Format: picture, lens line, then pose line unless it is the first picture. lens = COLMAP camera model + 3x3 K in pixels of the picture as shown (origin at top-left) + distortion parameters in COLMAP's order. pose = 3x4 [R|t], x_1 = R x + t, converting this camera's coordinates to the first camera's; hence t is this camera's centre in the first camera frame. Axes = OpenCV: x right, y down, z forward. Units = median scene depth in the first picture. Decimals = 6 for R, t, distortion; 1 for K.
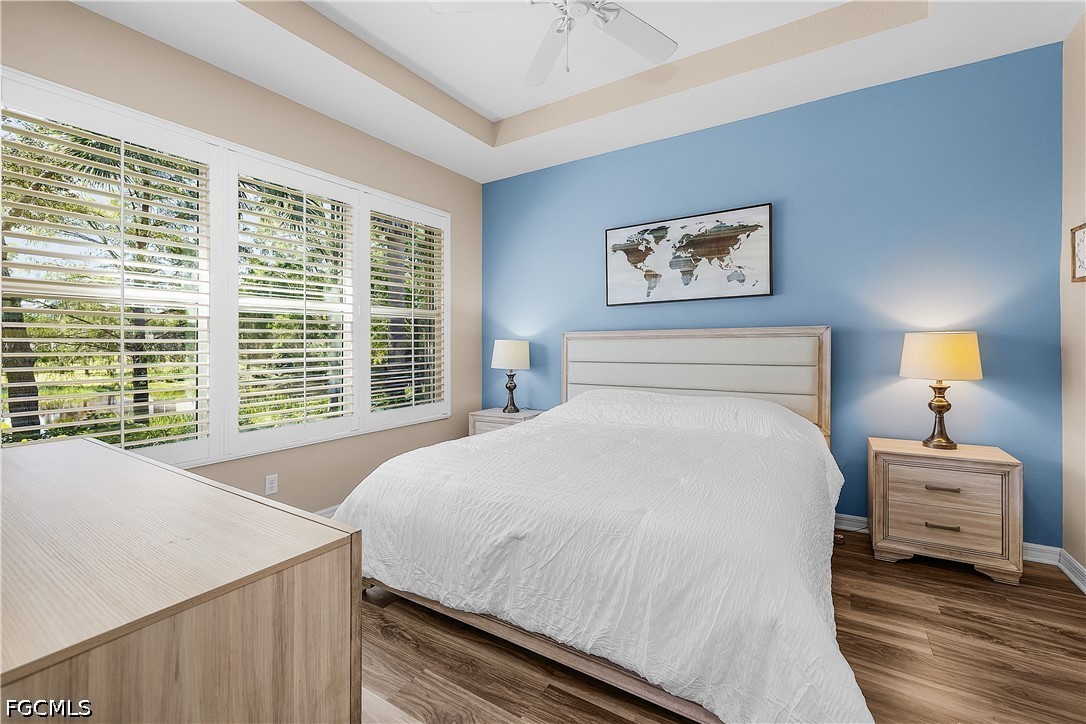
lens RADIAL K [[477.1, 0, 543.8], [0, 477.1, 351.4], [0, 0, 1]] dist [-0.000366, -0.000906]
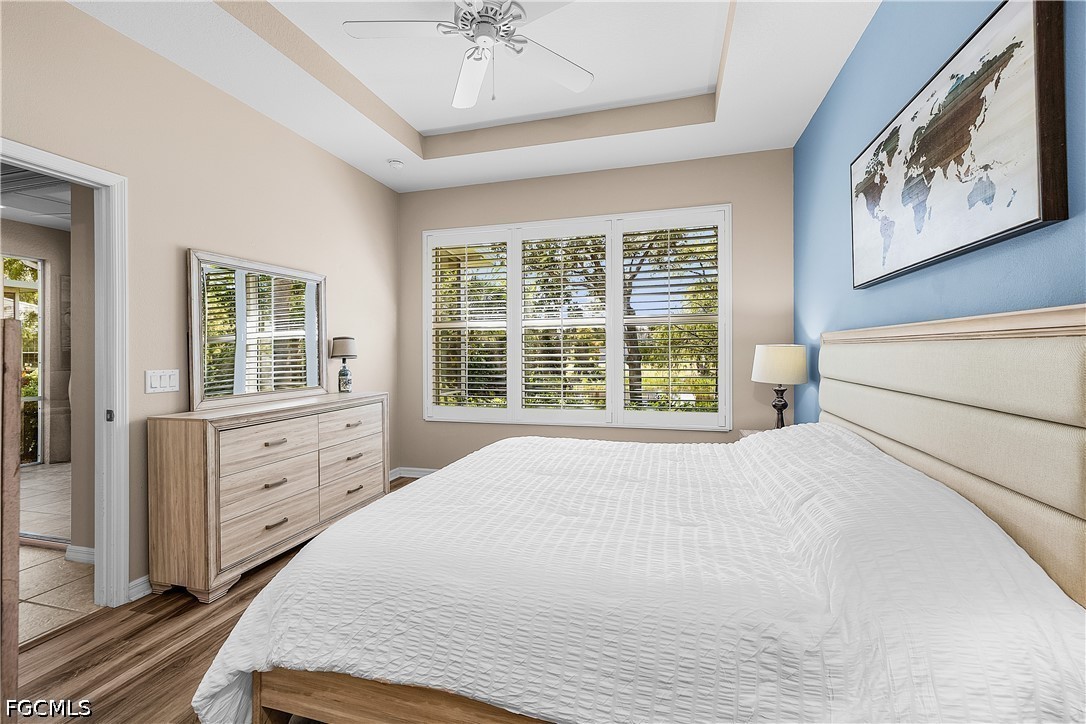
lens RADIAL K [[477.1, 0, 540.1], [0, 477.1, 356.7], [0, 0, 1]] dist [-0.000366, -0.000906]
pose [[0.259445, 0.013308, -0.965666, 0.668105], [-0.002530, 0.999911, 0.013100, -0.016438], [0.965755, -0.000955, 0.259455, 0.491786]]
